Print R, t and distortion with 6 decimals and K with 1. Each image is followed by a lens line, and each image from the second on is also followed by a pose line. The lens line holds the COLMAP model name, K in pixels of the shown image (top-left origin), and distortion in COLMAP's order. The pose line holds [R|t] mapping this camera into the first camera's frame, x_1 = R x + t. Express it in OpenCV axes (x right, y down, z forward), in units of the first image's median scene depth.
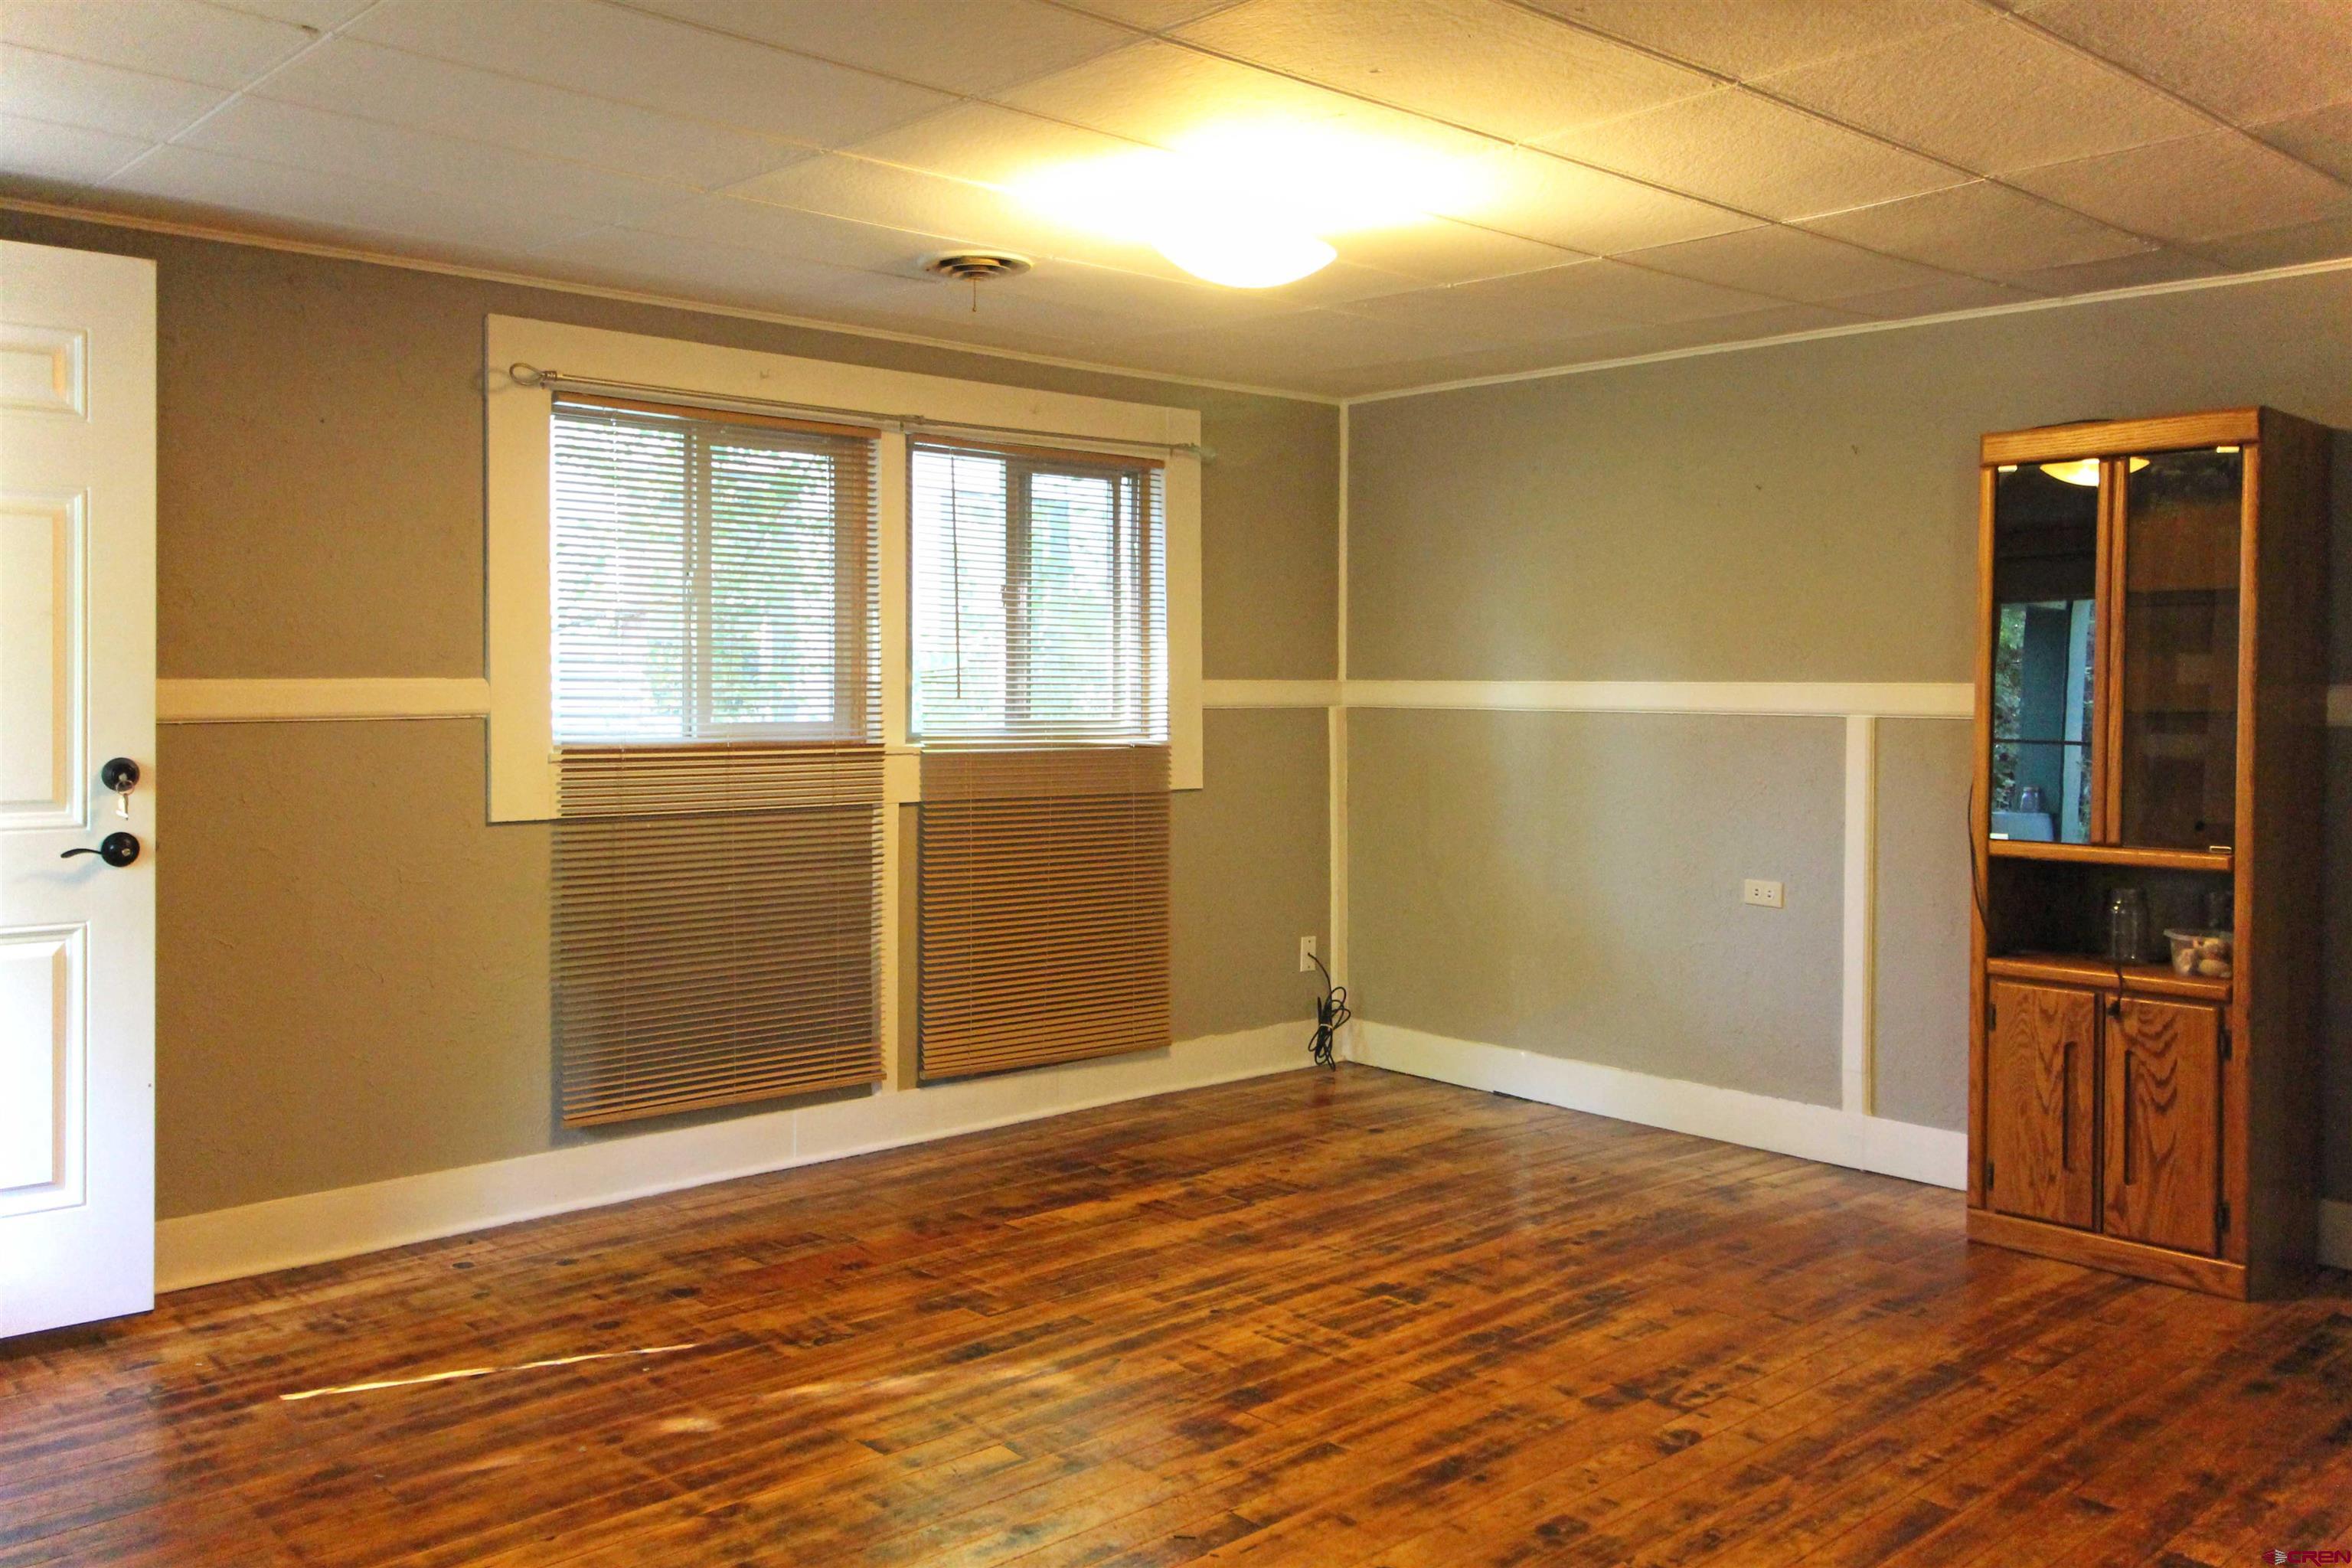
lens RADIAL K [[1883.2, 0, 1176.0], [0, 1883.2, 718.7], [0, 0, 1]] dist [0.000782, 0.009129]
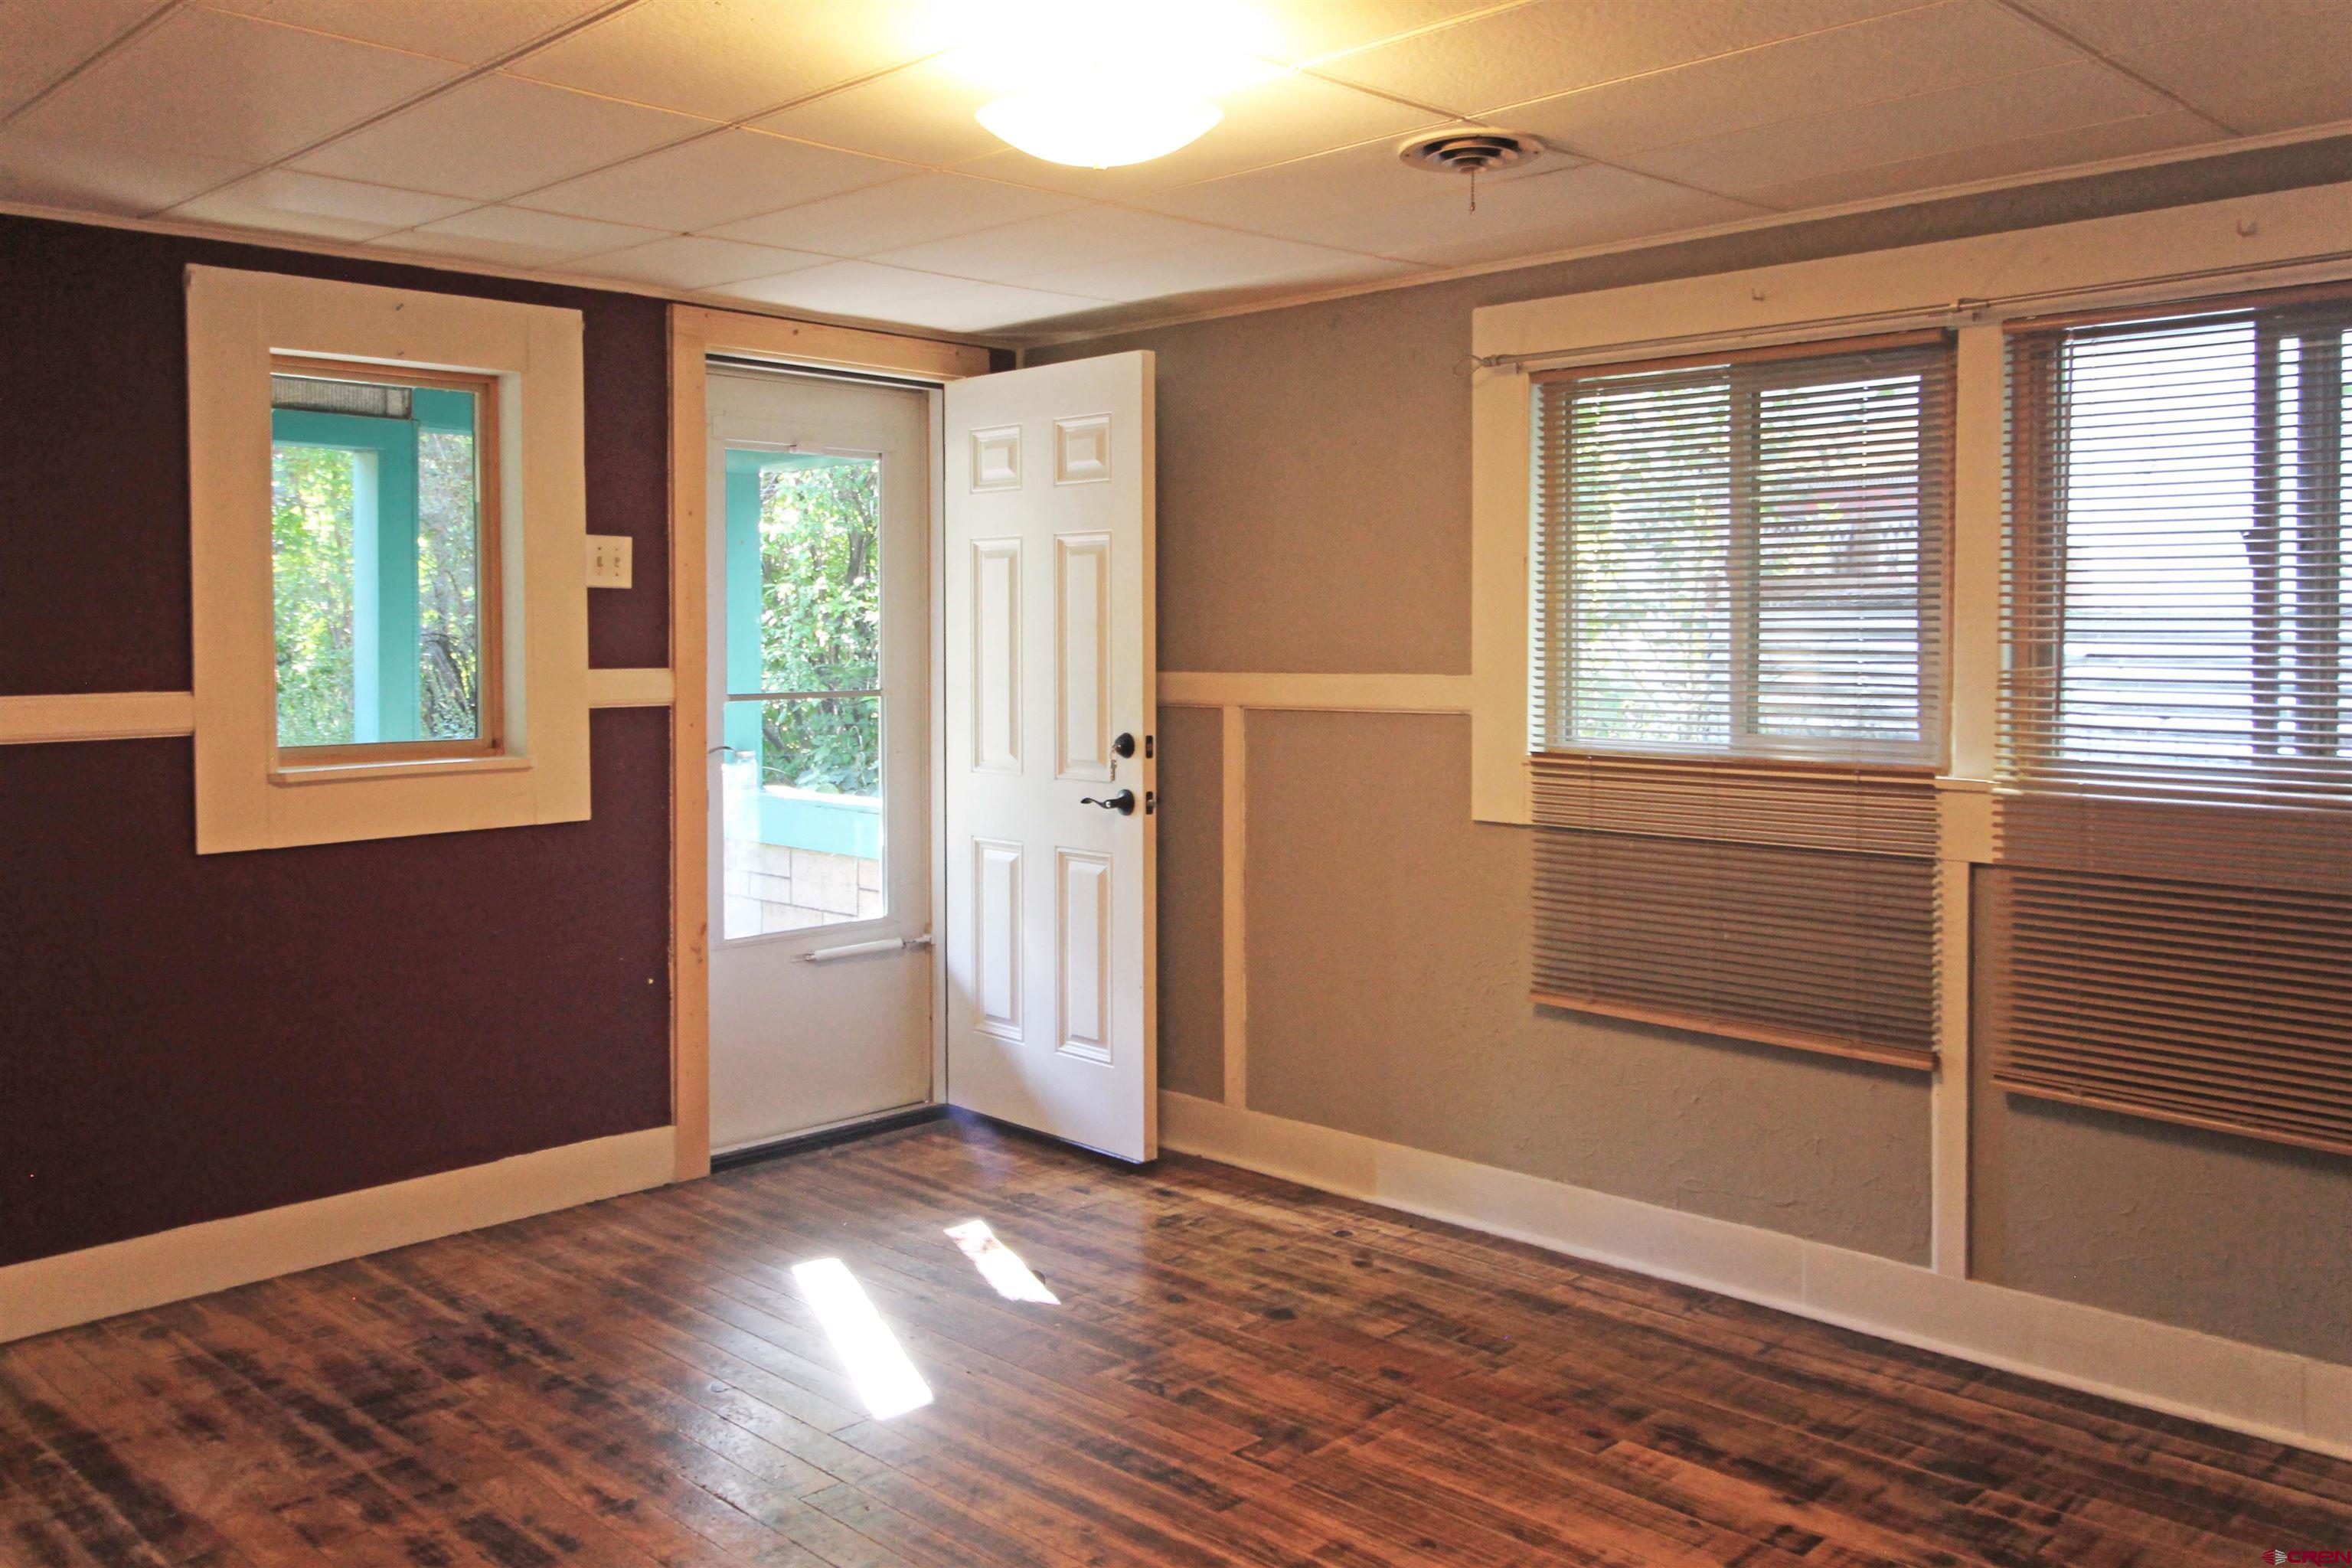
lens RADIAL K [[1883.2, 0, 1148.0], [0, 1883.2, 682.8], [0, 0, 1]] dist [0.000782, 0.009129]
pose [[0.067789, 0.024391, -0.997401, 0.524732], [-0.019733, 0.999538, 0.023102, -0.031338], [0.997504, 0.018116, 0.068239, 0.651195]]
